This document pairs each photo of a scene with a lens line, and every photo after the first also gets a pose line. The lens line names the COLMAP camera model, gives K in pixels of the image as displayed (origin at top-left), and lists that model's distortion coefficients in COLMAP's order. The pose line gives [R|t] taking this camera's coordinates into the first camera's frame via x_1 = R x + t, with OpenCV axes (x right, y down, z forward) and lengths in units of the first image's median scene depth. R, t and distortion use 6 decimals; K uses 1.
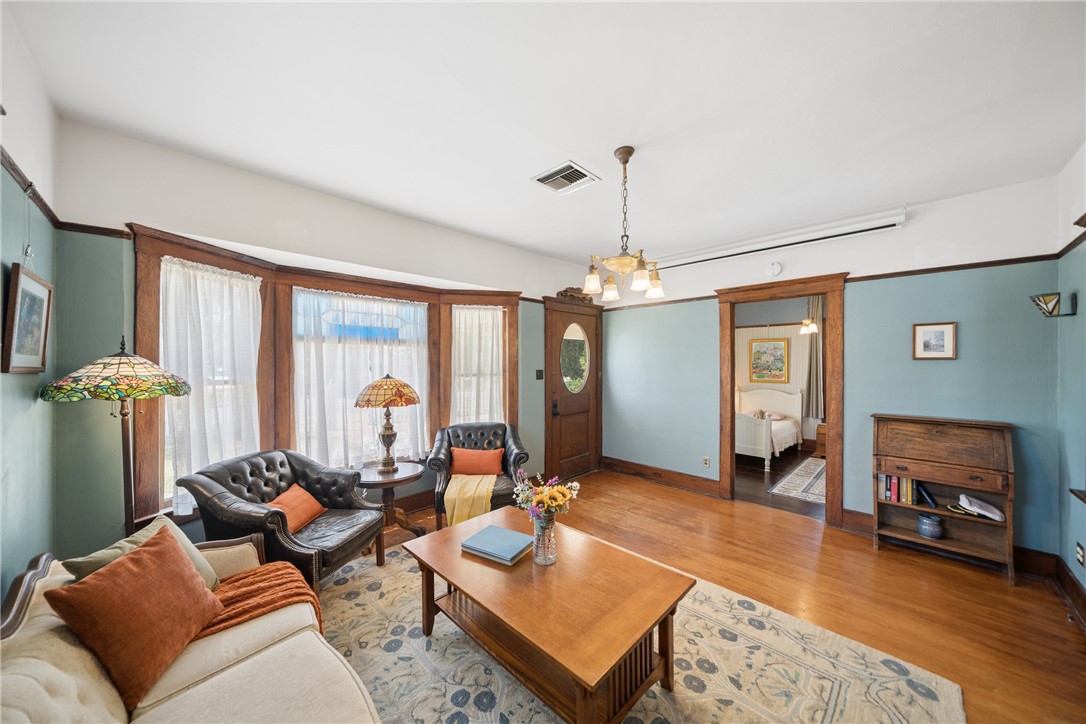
lens RADIAL K [[371.7, 0, 534.2], [0, 371.7, 365.2], [0, 0, 1]] dist [-0.005133, -0.000520]
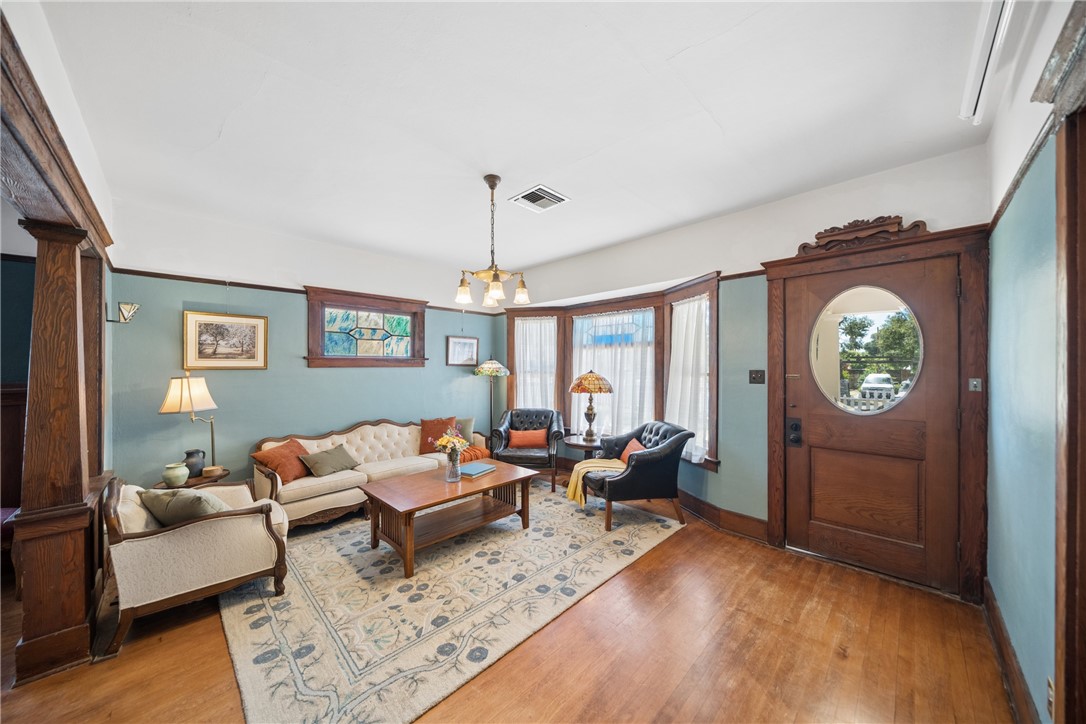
lens RADIAL K [[371.7, 0, 536.6], [0, 371.7, 363.2], [0, 0, 1]] dist [-0.005133, -0.000520]
pose [[0.003562, -0.003558, -0.999987, 0.954384], [-0.001899, 0.999992, -0.003564, 0.004344], [0.999992, 0.001912, 0.003555, 0.769721]]
